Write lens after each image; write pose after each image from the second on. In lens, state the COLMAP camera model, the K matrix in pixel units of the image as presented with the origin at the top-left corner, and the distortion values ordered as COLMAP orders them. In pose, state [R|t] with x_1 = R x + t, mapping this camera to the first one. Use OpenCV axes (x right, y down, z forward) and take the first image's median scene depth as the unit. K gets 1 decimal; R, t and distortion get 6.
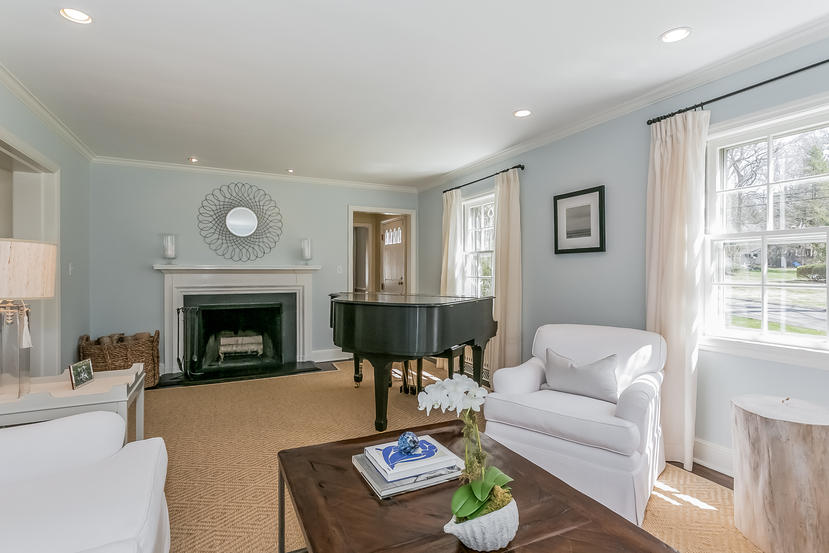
lens RADIAL K [[421.2, 0, 414.5], [0, 421.2, 276.5], [0, 0, 1]] dist [0.000745, 0.000035]
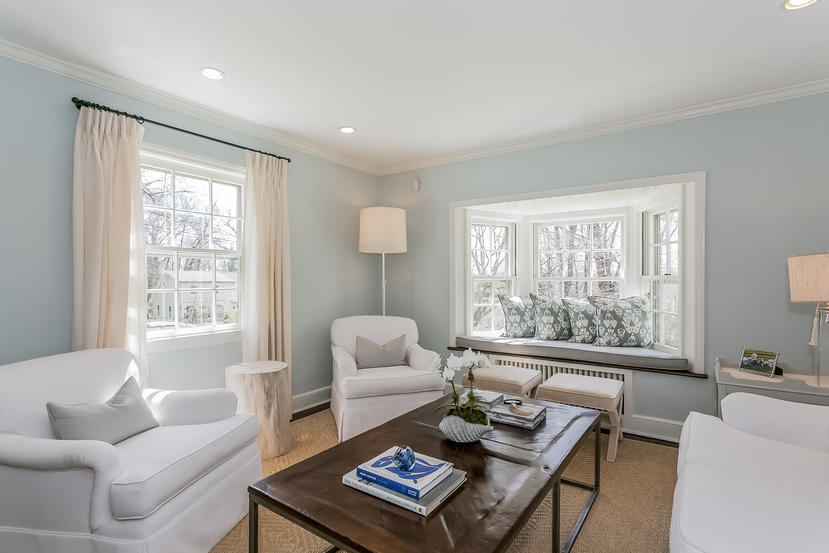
lens RADIAL K [[405.8, 0, 414.5], [0, 405.8, 276.5], [0, 0, 1]] dist [-0.000891, -0.000179]
pose [[-0.480230, 0.016962, 0.876979, -0.560349], [0.022305, 0.999726, -0.007122, 0.004762], [-0.876859, 0.016141, -0.480476, 0.971023]]
